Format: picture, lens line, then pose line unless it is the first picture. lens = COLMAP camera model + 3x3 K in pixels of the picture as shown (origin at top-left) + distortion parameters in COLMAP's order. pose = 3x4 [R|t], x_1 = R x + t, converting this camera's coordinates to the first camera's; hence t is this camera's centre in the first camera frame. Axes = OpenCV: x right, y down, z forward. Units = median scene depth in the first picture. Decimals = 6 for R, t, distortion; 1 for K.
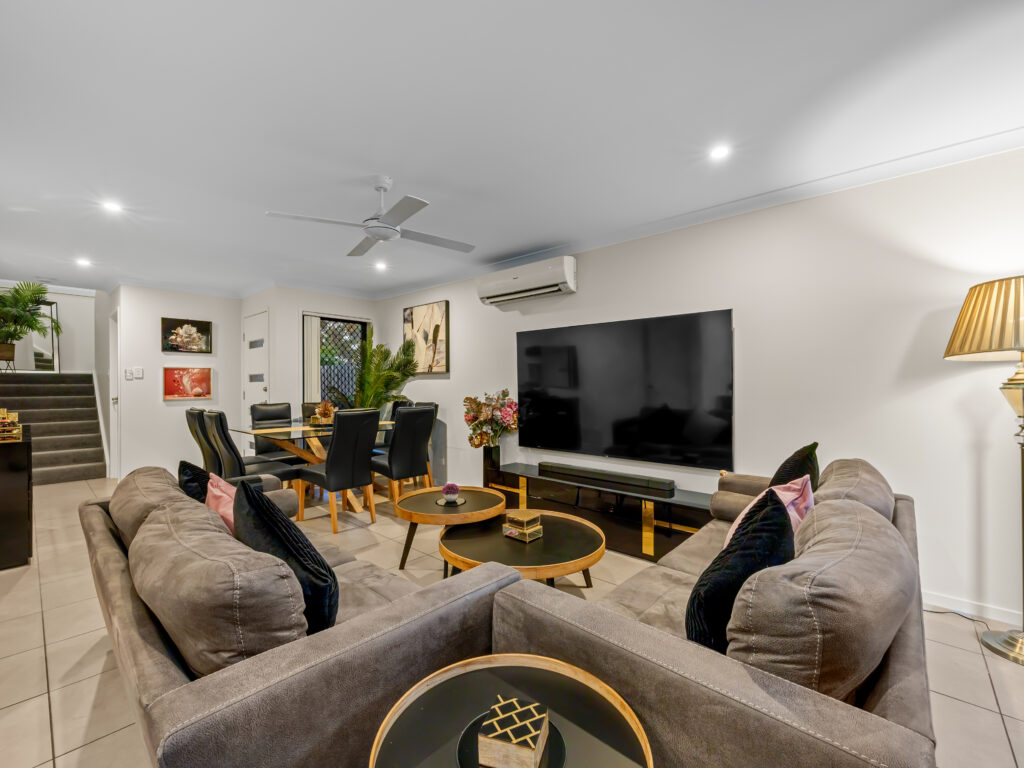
lens RADIAL K [[440.2, 0, 512.9], [0, 440.2, 387.2], [0, 0, 1]] dist [-0.001651, -0.000036]
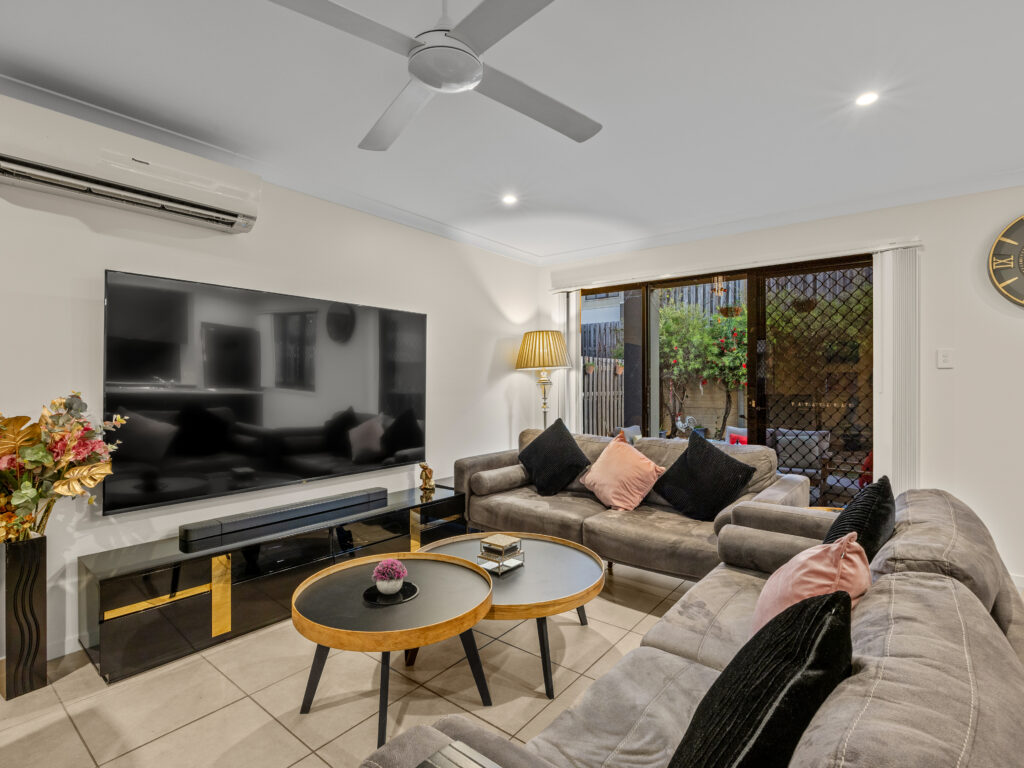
lens RADIAL K [[500.6, 0, 512.0], [0, 500.6, 384.0], [0, 0, 1]] dist [-0.022207, 0.000589]
pose [[-0.063286, -0.004015, 0.997987, -0.516165], [0.003084, 0.999986, 0.004219, -0.006087], [-0.997991, 0.003345, -0.063273, 0.586539]]
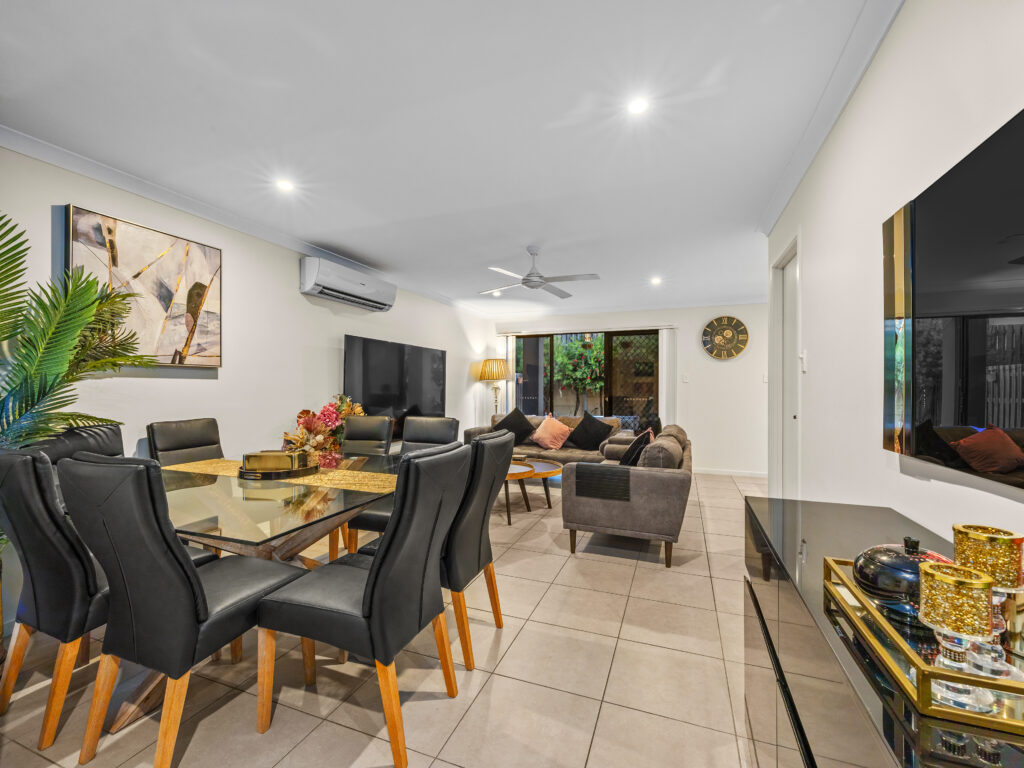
lens RADIAL K [[440.2, 0, 512.9], [0, 440.2, 387.2], [0, 0, 1]] dist [-0.001651, -0.000036]
pose [[-0.354202, 0.002662, 0.935165, -0.997592], [0.002345, 0.999995, -0.001958, -0.005432], [-0.935166, 0.001499, -0.354207, 0.963256]]
